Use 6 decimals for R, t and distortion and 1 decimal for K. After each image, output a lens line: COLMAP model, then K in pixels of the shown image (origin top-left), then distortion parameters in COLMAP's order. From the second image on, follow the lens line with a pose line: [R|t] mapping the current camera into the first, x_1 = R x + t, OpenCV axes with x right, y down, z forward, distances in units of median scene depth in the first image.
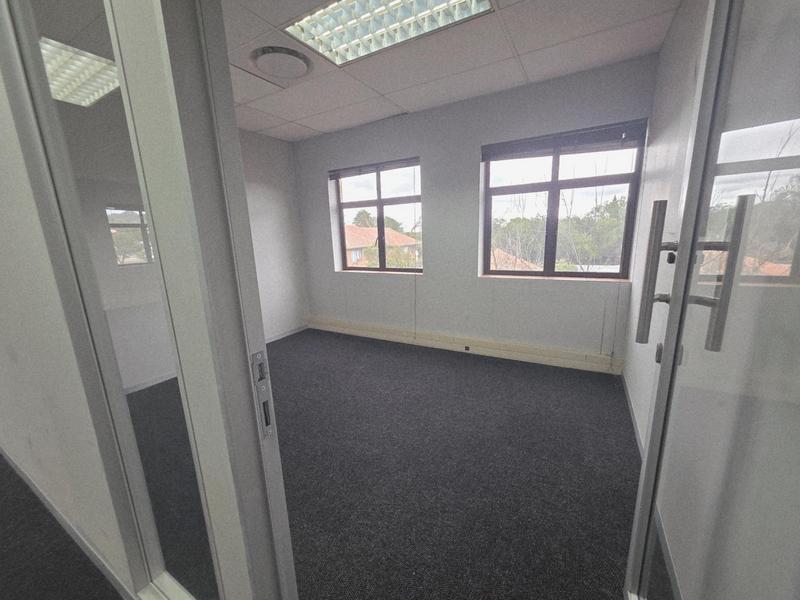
lens RADIAL K [[321.0, 0, 398.8], [0, 321.0, 301.5], [0, 0, 1]] dist [0.006735, 0.000058]
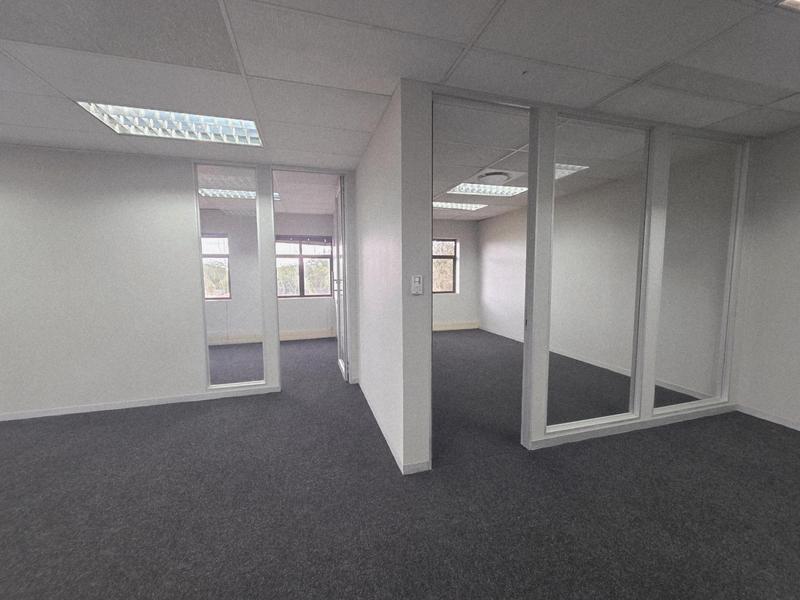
lens RADIAL K [[321.0, 0, 398.8], [0, 321.0, 301.5], [0, 0, 1]] dist [0.006735, 0.000058]
pose [[0.697712, -0.036233, 0.715461, -0.573121], [0.131422, 0.988244, -0.078114, 0.186033], [-0.704220, 0.148529, 0.694272, -0.861181]]
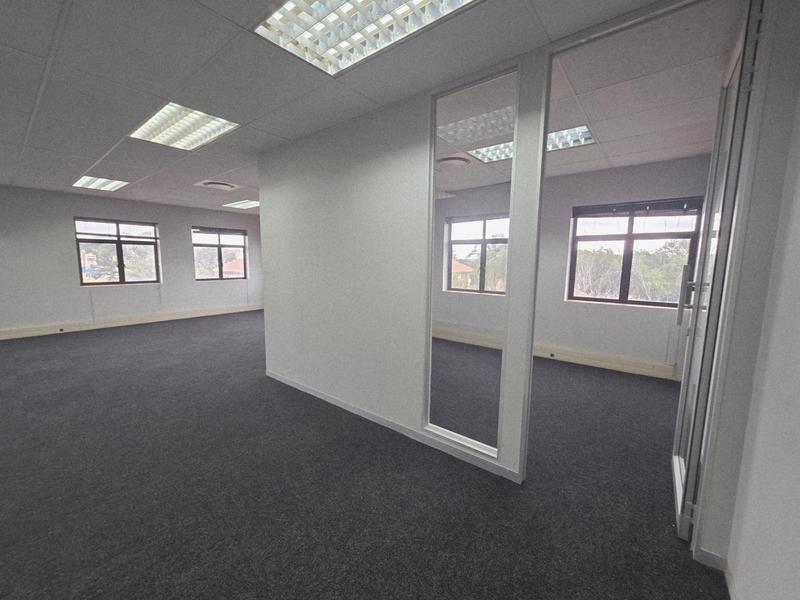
lens RADIAL K [[321.0, 0, 398.8], [0, 321.0, 301.5], [0, 0, 1]] dist [0.006735, 0.000058]
pose [[0.986826, 0.062603, -0.149185, -0.234294], [-0.073798, 0.994762, -0.070727, 0.071570], [0.143976, 0.080805, 0.986277, -0.418154]]
